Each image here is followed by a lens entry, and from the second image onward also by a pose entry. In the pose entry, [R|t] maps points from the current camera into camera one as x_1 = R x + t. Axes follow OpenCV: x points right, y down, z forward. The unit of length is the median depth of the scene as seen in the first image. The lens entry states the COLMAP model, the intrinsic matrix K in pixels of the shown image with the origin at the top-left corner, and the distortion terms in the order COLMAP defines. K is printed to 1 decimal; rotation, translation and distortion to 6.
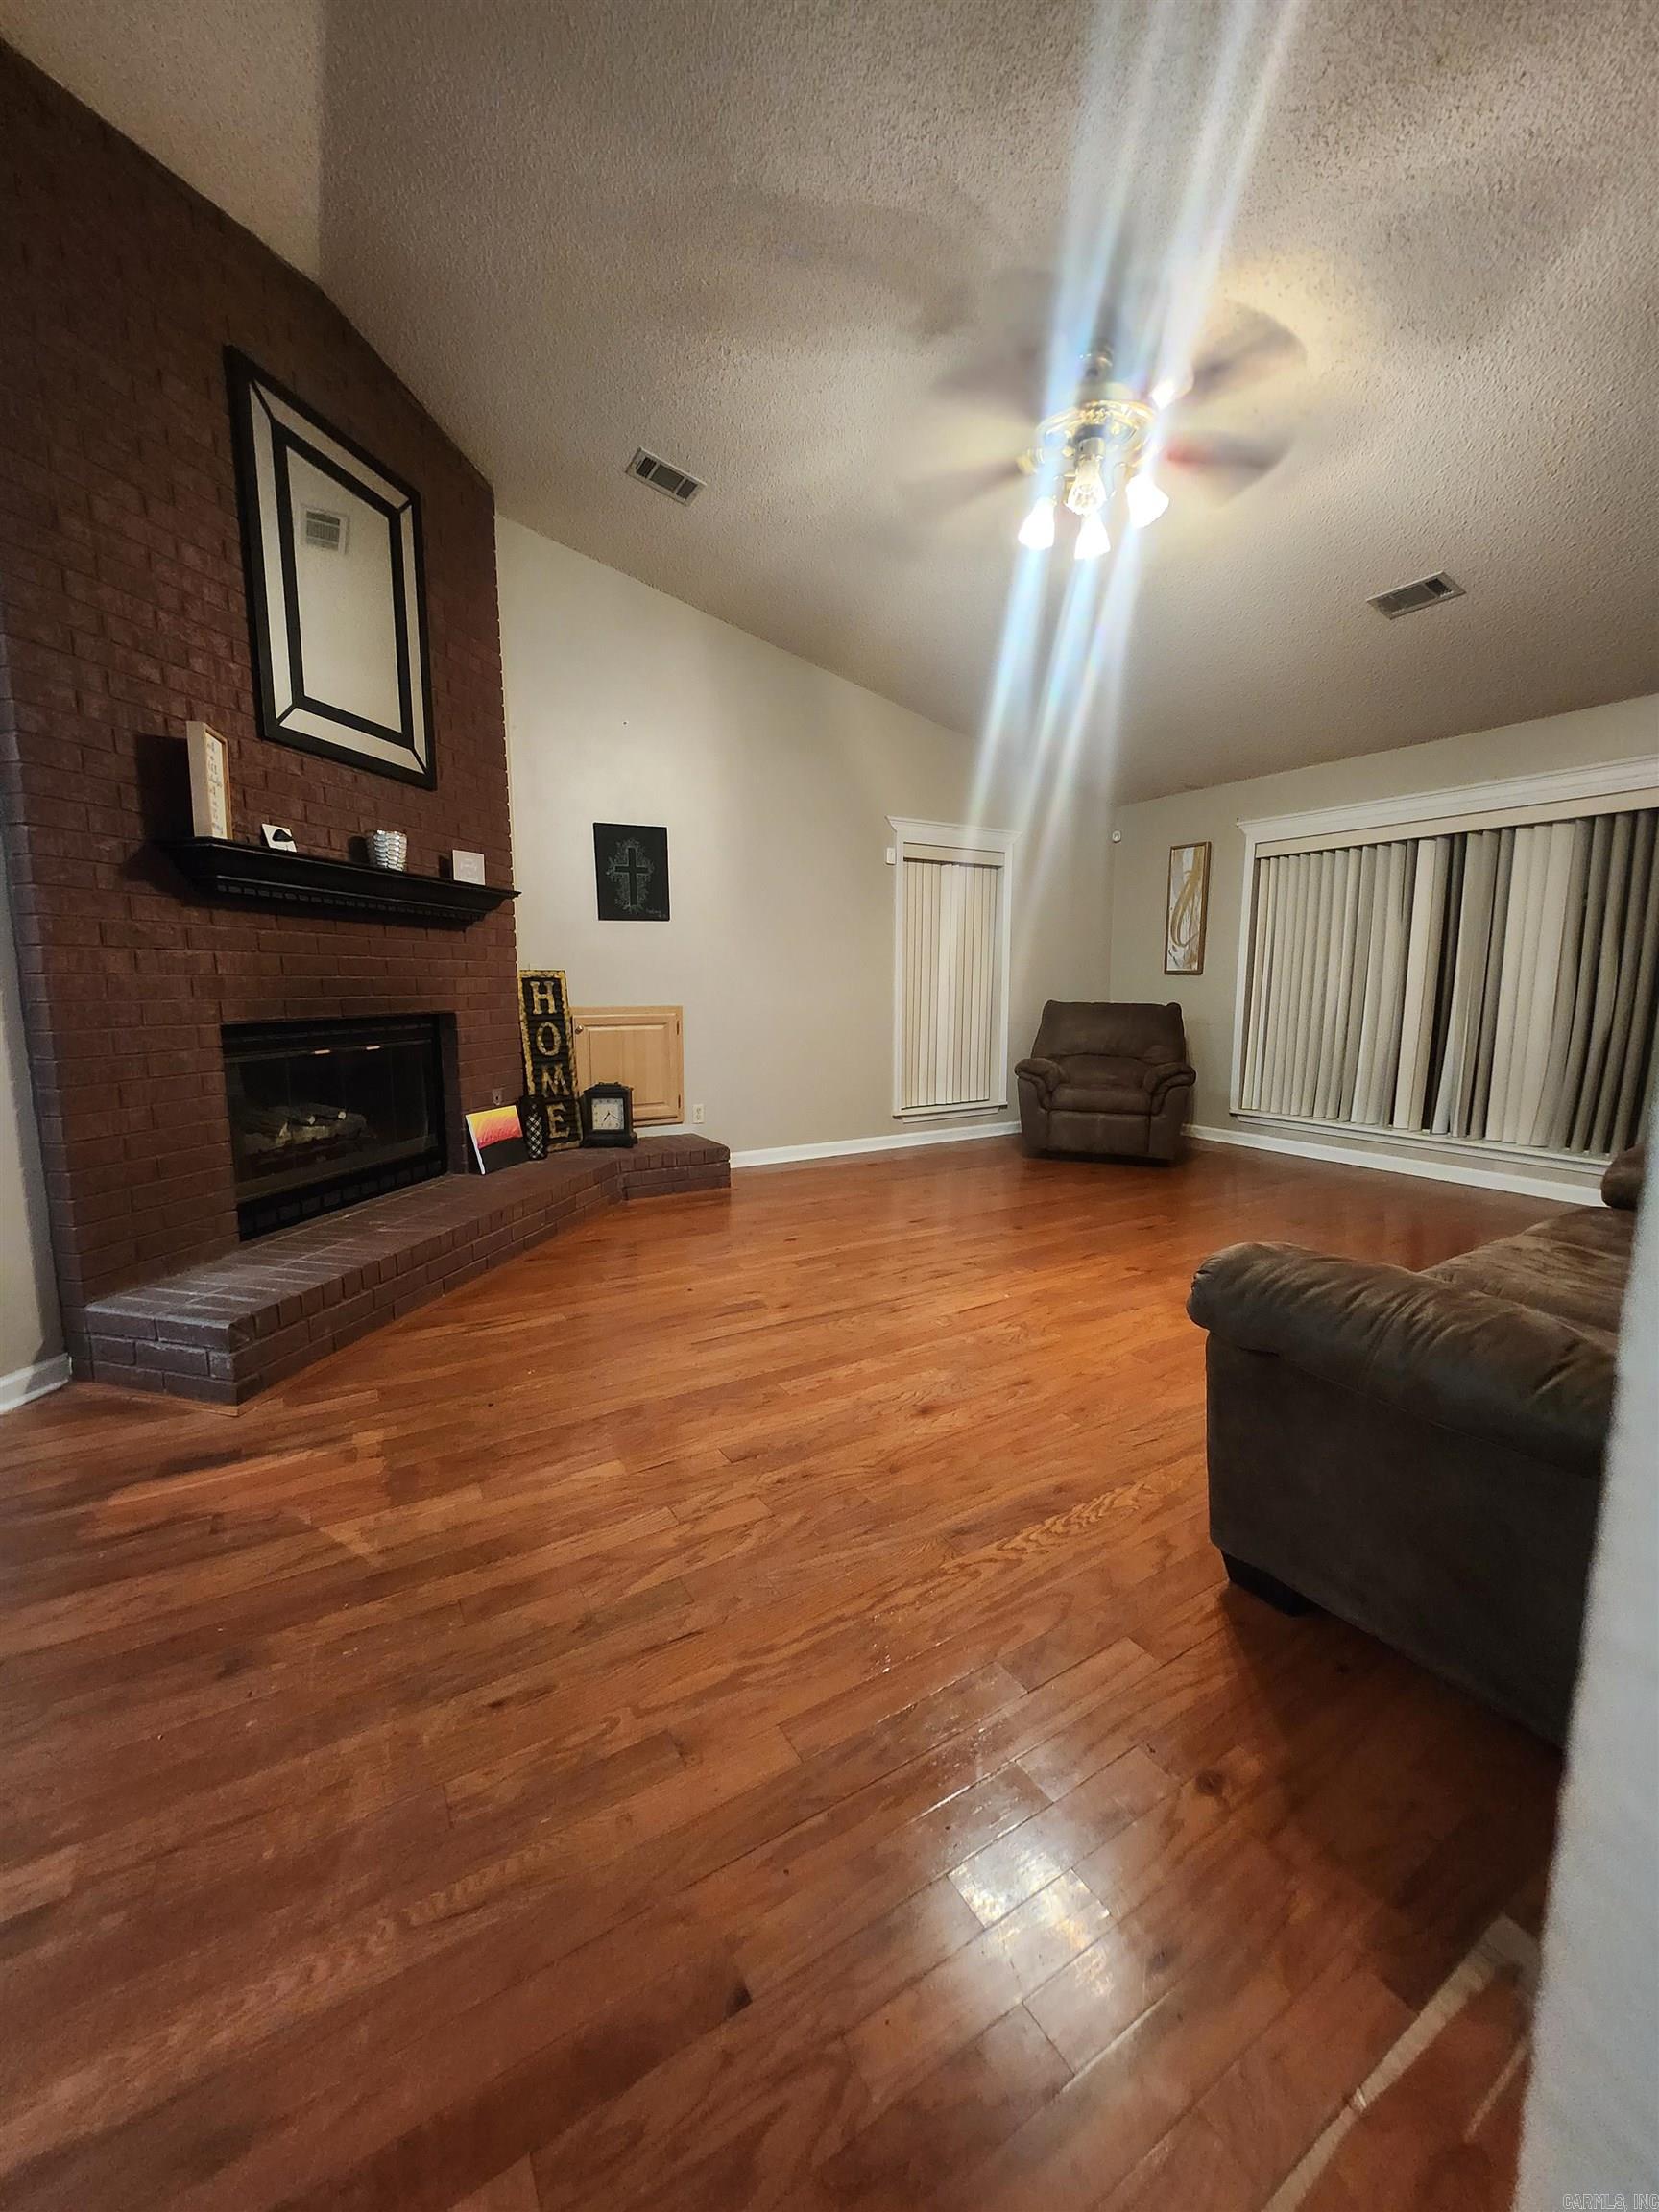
lens RADIAL K [[870.3, 0, 815.1], [0, 870.3, 1099.2], [0, 0, 1]] dist [-0.003882, -0.000118]
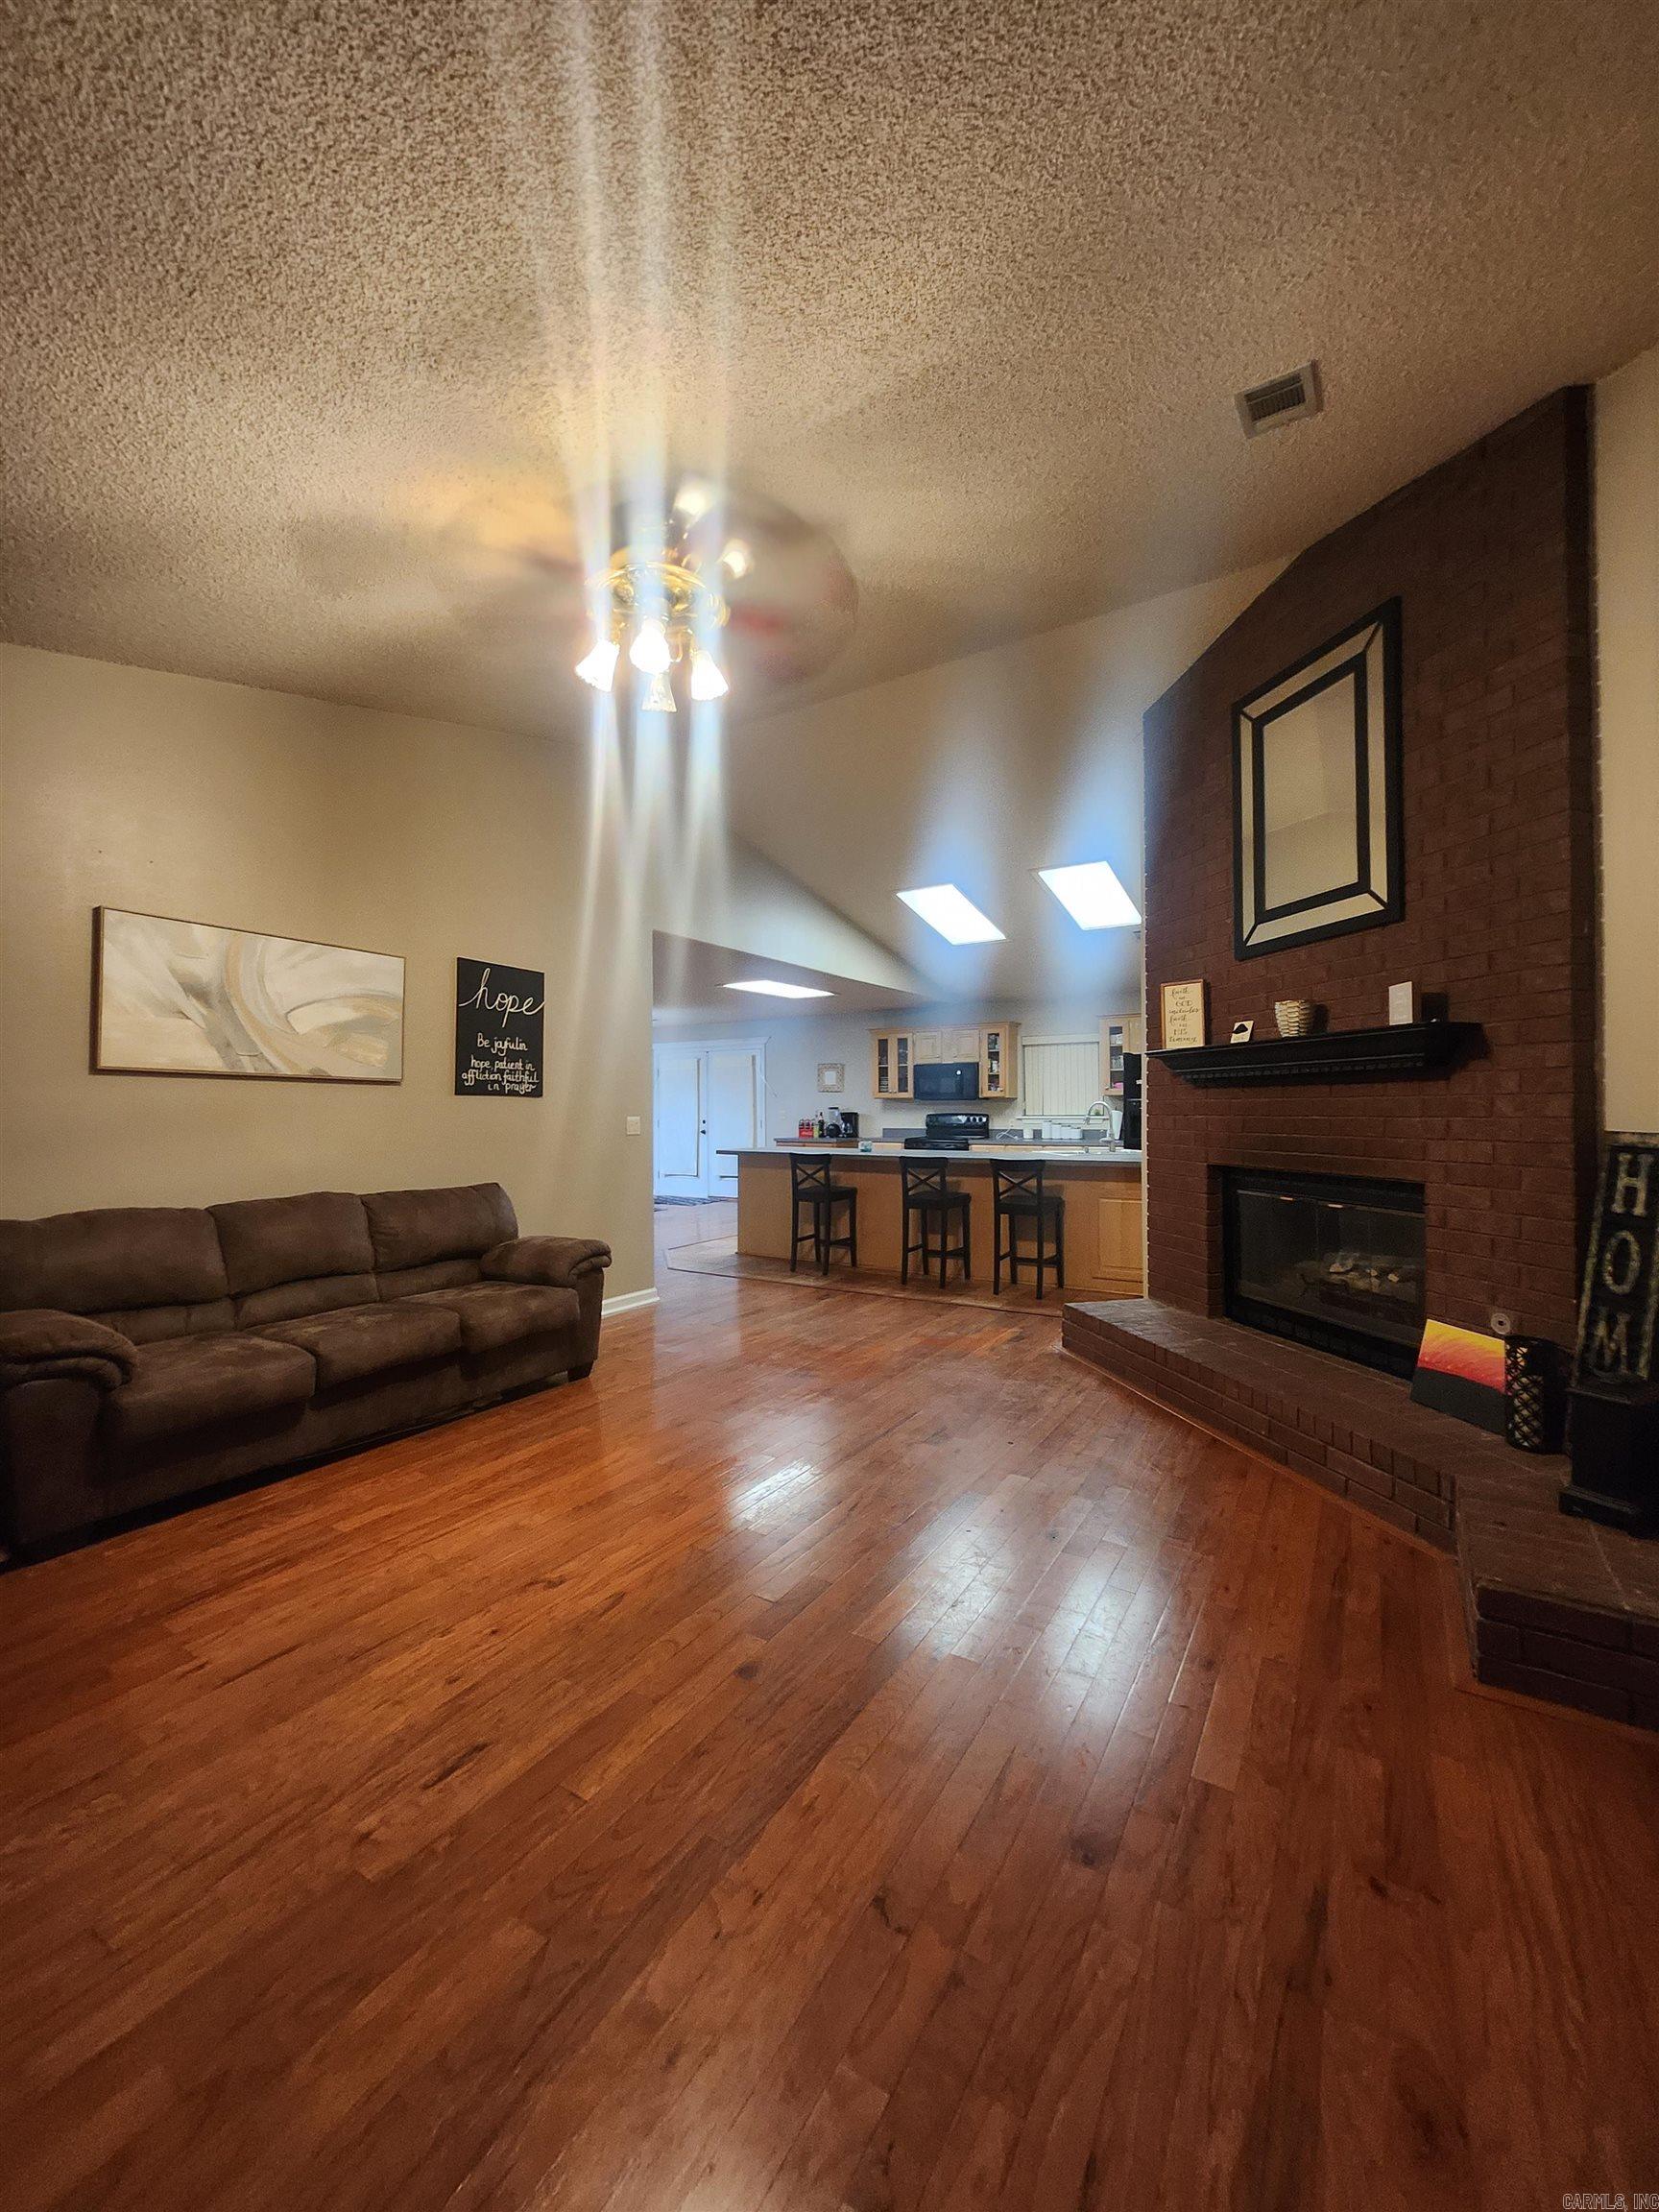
lens RADIAL K [[870.3, 0, 815.1], [0, 870.3, 1099.2], [0, 0, 1]] dist [-0.003882, -0.000118]
pose [[-0.897073, 0.001240, -0.441880, 0.429858], [-0.051688, 0.992837, 0.107720, -0.234570], [0.438848, 0.119472, -0.890583, 1.467528]]
